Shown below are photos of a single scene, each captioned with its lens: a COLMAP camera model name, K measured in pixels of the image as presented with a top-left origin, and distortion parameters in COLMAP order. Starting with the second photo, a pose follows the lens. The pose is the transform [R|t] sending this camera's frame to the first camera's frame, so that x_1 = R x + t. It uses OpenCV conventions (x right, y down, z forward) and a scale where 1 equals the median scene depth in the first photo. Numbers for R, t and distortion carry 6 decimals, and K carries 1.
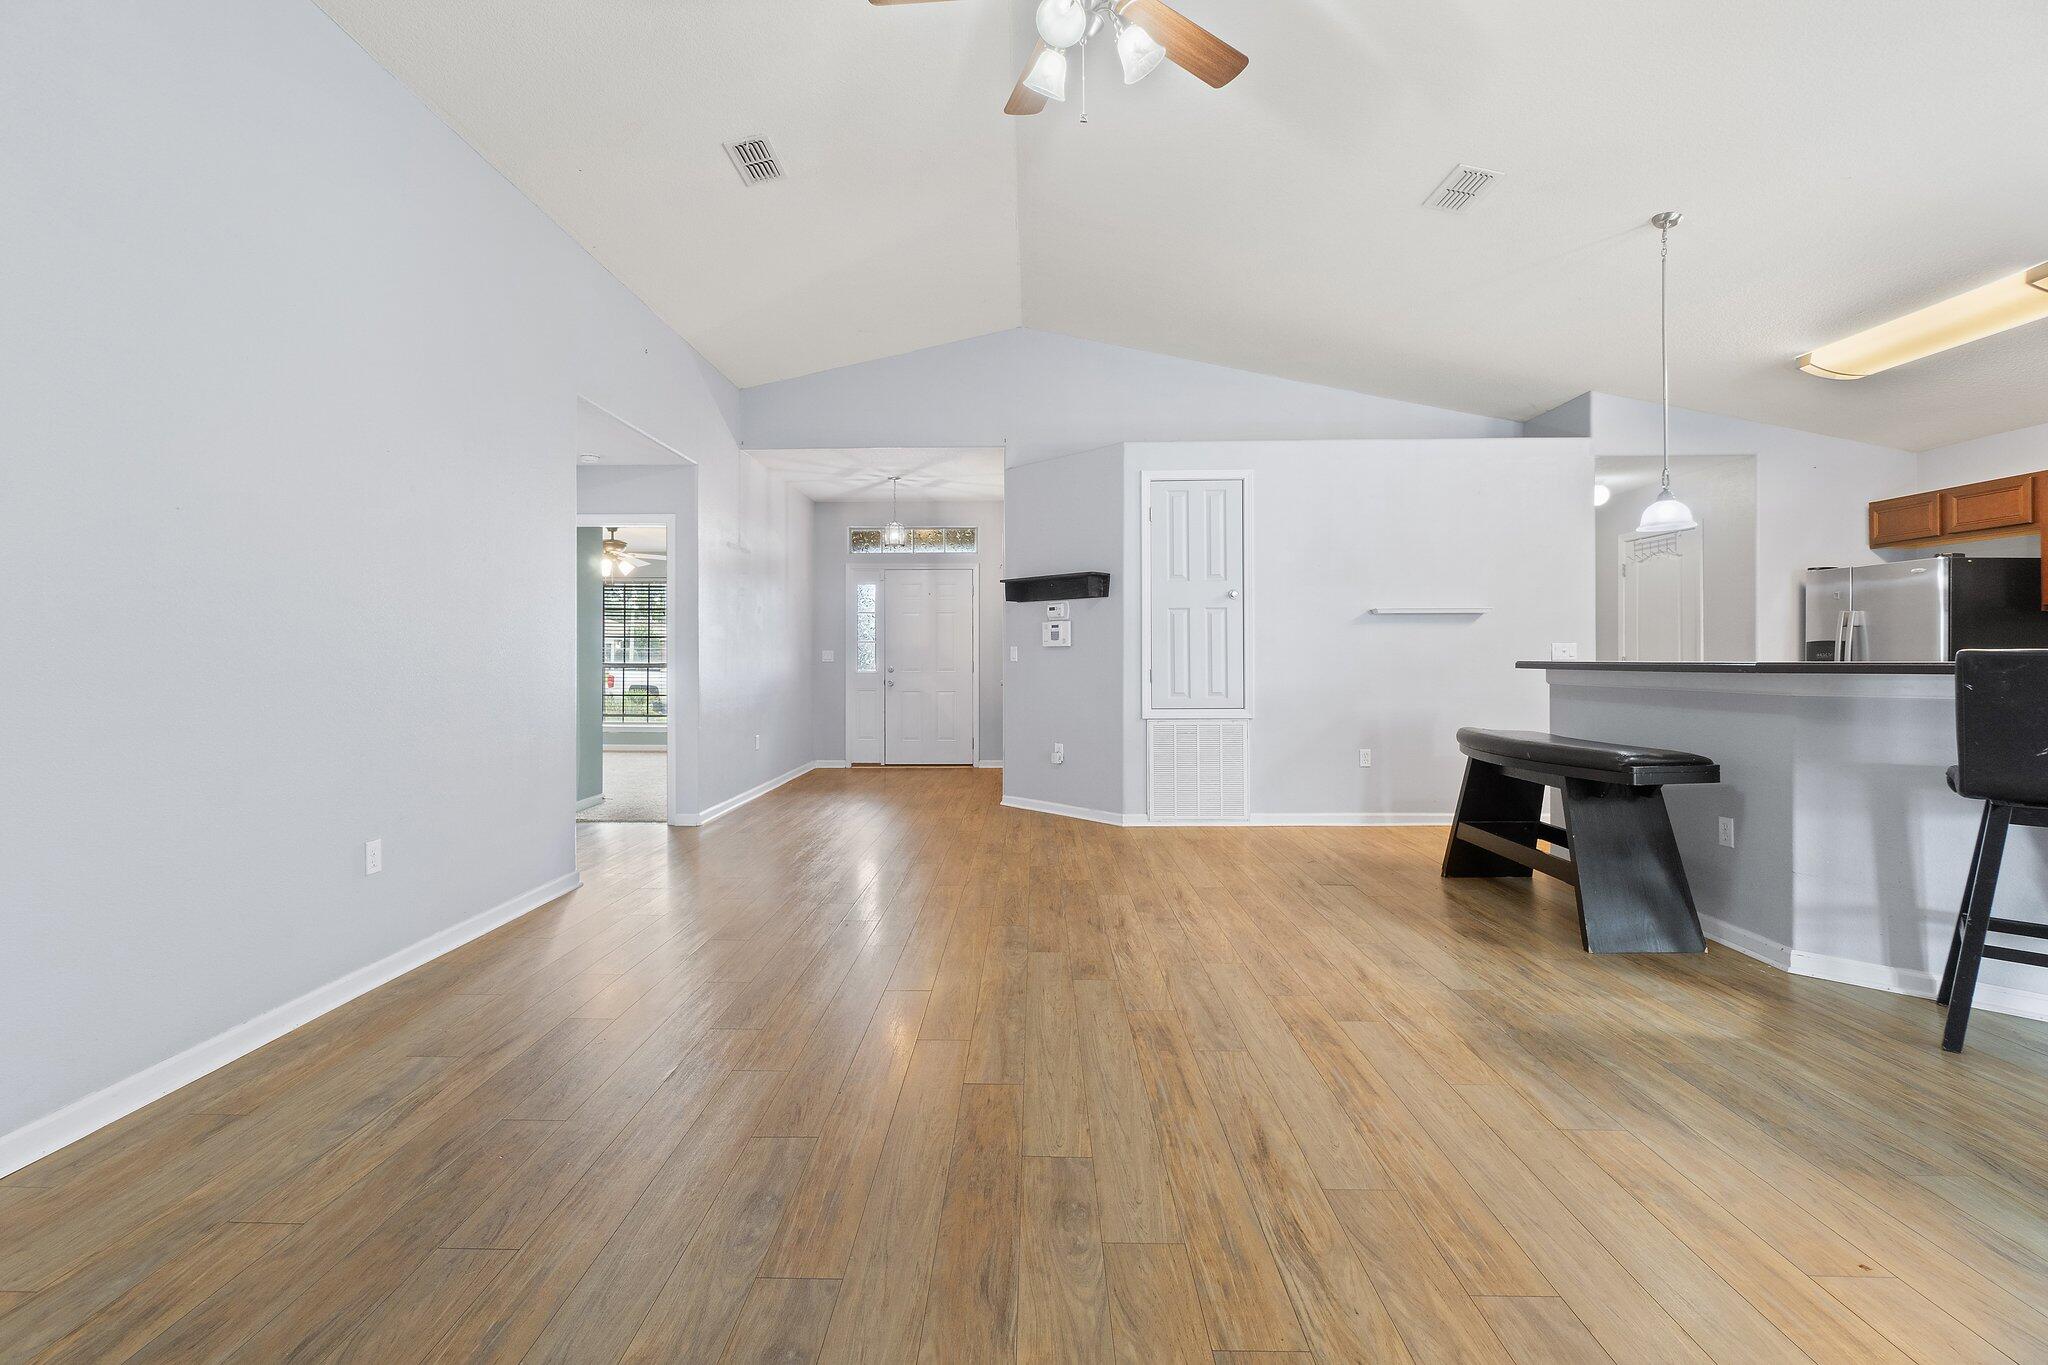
lens RADIAL K [[878.9, 0, 1024.0], [0, 878.9, 665.3], [0, 0, 1]] dist [0.000743, 0.000104]
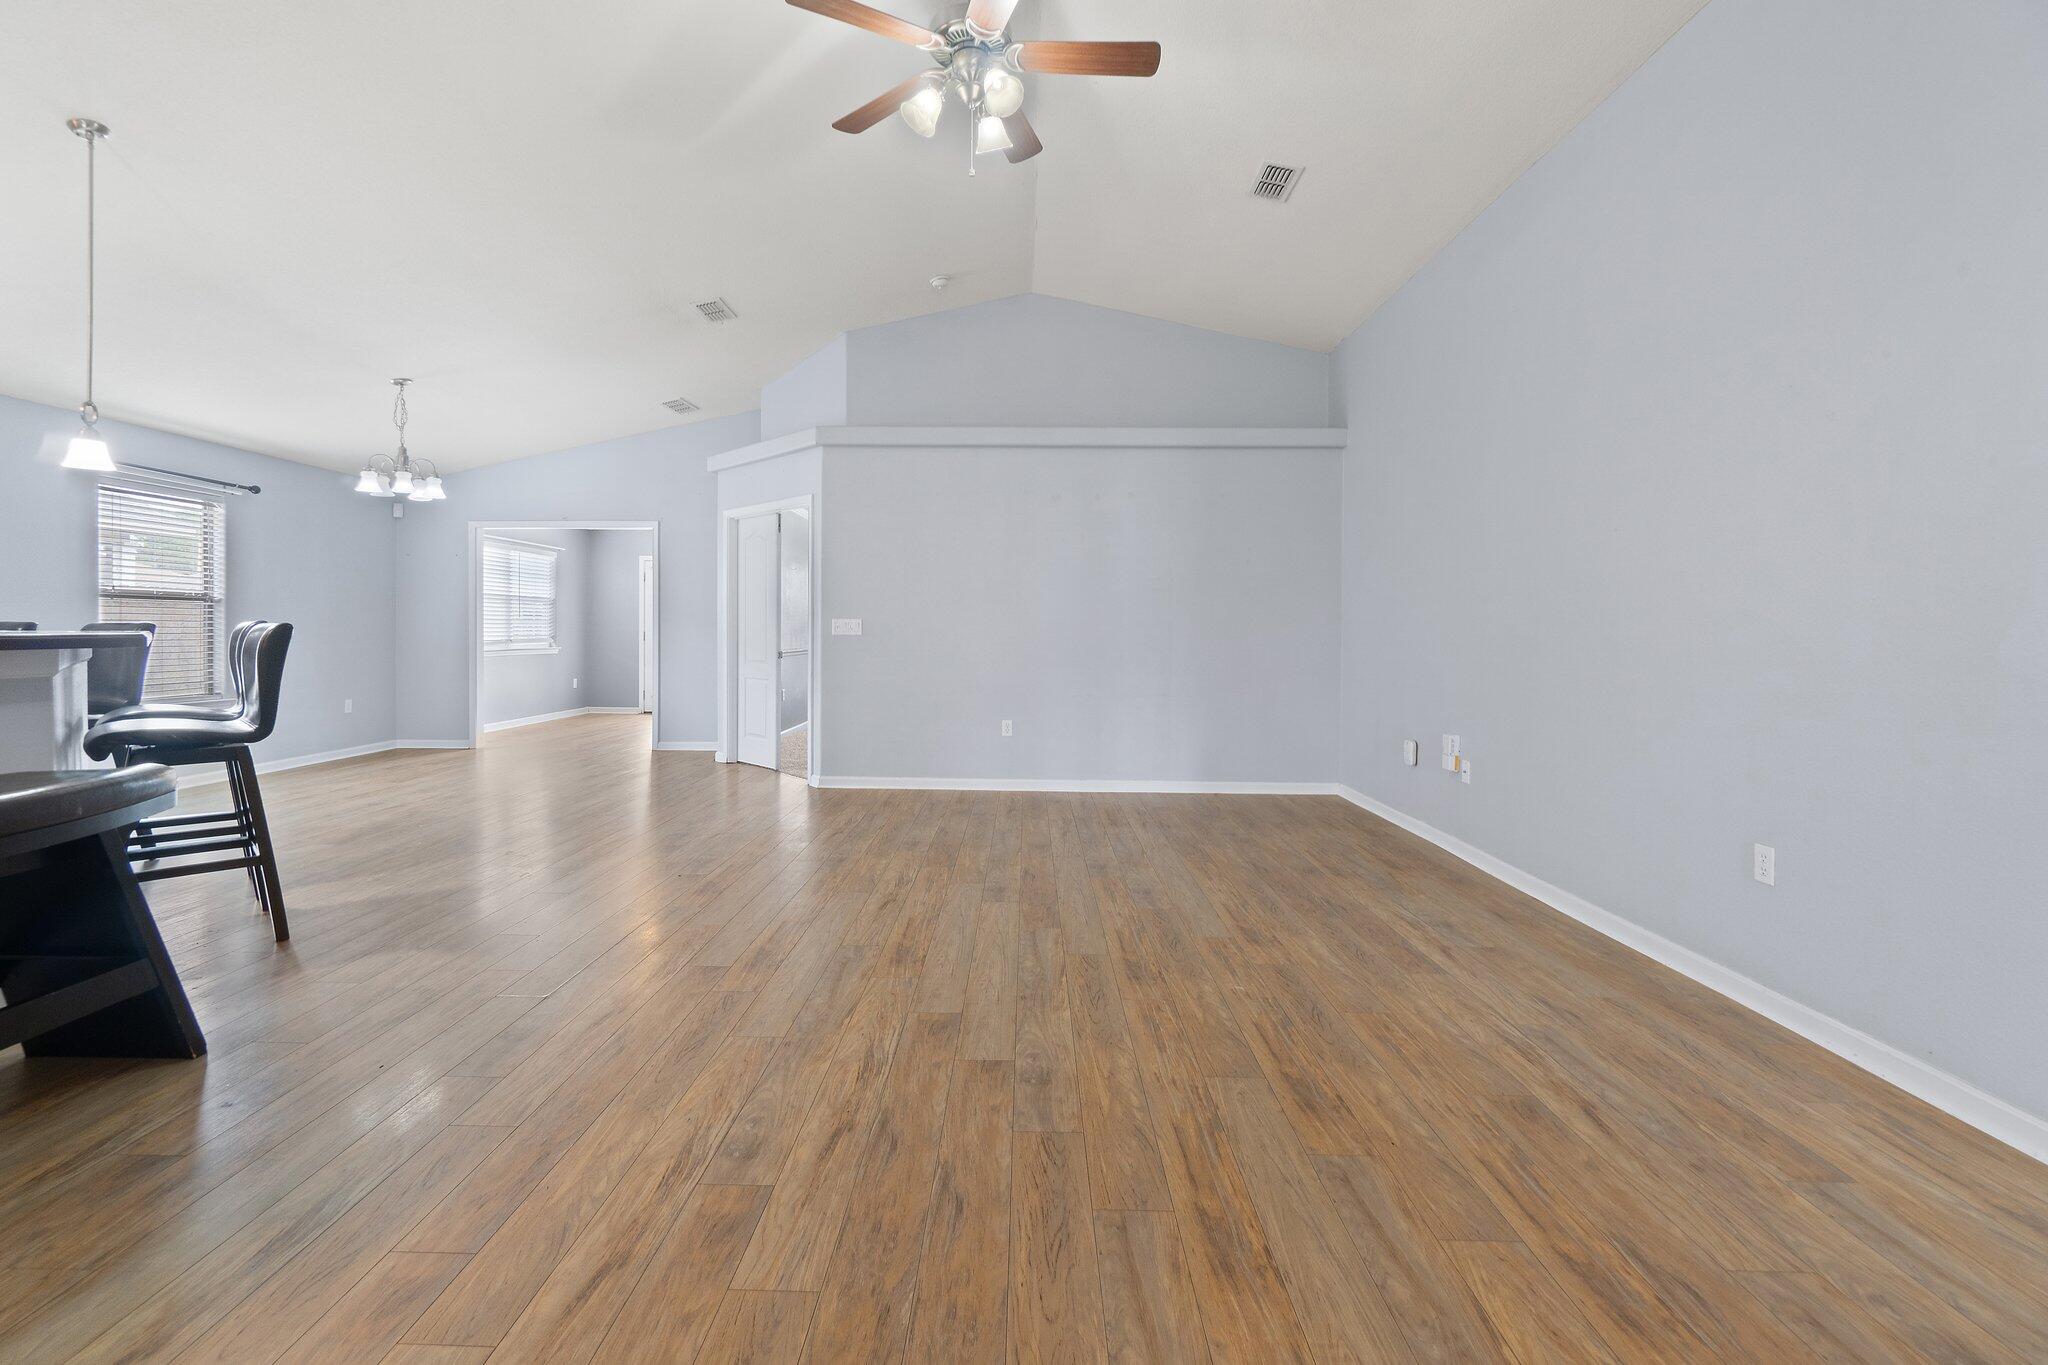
lens RADIAL K [[878.9, 0, 1037.1], [0, 878.9, 643.0], [0, 0, 1]] dist [0.000743, 0.000104]
pose [[-0.999685, -0.005209, -0.024539, 0.005966], [-0.005687, 0.999795, 0.019457, -0.014729], [0.024432, 0.019591, -0.999510, 1.834760]]
